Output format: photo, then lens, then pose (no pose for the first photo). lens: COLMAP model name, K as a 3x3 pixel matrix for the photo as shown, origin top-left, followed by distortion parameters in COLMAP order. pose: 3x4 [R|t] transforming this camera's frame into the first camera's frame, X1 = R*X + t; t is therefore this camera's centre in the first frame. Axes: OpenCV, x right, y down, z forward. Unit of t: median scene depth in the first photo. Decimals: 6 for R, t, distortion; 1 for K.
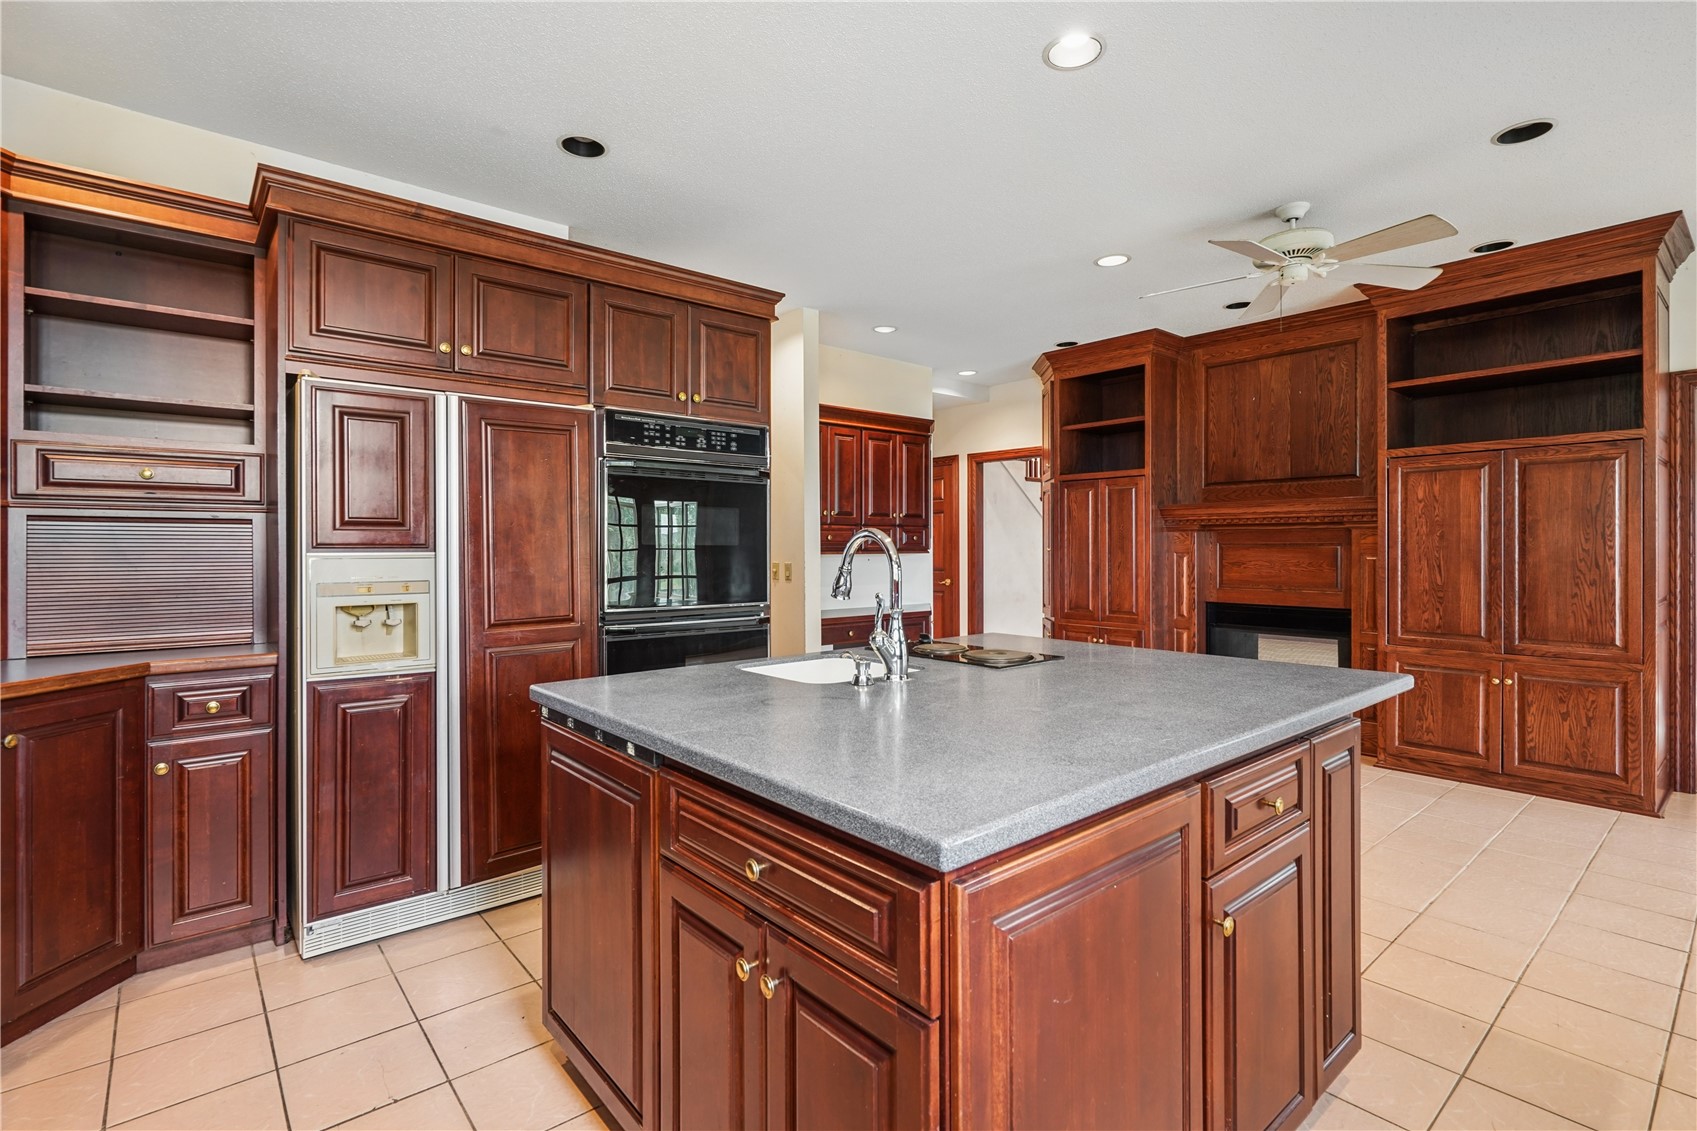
lens RADIAL K [[786.1, 0, 819.0], [0, 786.1, 543.3], [0, 0, 1]] dist [-0.003008, -0.000045]
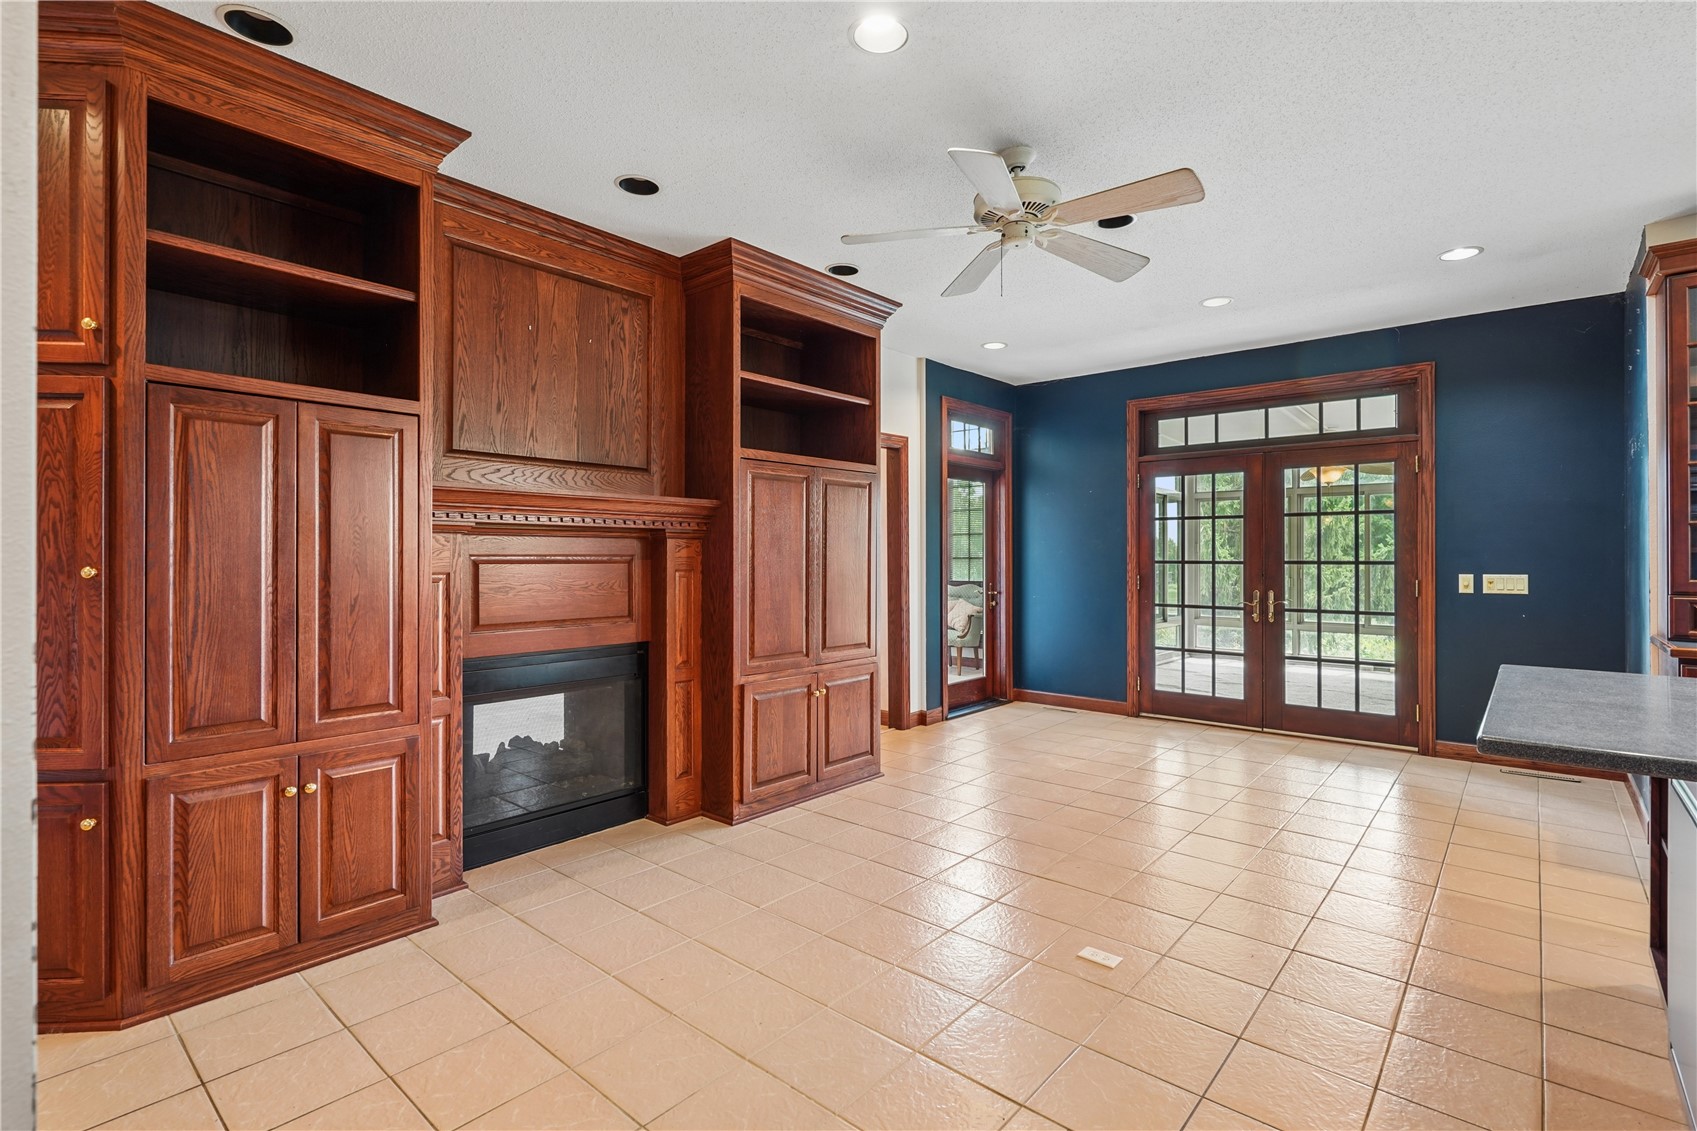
lens RADIAL K [[786.1, 0, 846.3], [0, 786.1, 564.0], [0, 0, 1]] dist [-0.003008, -0.000045]
pose [[-0.166110, -0.002049, 0.986105, -0.102518], [-0.000580, 0.999998, 0.001980, 0.003816], [-0.986107, -0.000243, -0.166111, 0.796432]]
